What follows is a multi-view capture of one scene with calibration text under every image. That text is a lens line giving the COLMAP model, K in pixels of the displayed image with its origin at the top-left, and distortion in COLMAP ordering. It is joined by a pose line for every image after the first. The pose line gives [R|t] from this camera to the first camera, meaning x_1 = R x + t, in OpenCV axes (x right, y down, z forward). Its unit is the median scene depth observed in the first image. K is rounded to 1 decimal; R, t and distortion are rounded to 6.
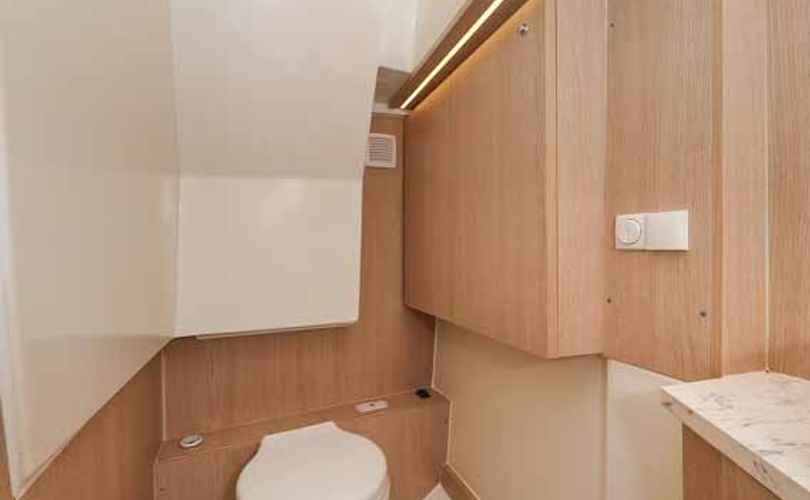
lens RADIAL K [[388.4, 0, 405.0], [0, 388.4, 250.0], [0, 0, 1]] dist [-0.000574, -0.000199]
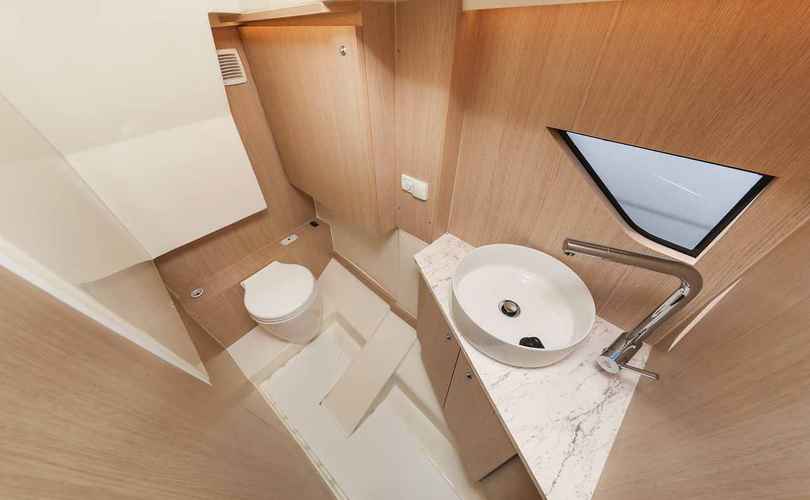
lens RADIAL K [[263.8, 0, 405.0], [0, 263.8, 250.0], [0, 0, 1]] dist [0.000597, 0.000015]
pose [[0.891403, -0.310518, 0.330121, -0.023876], [0.002694, 0.732021, 0.681277, -0.432648], [-0.453204, -0.606403, 0.653362, -0.106365]]
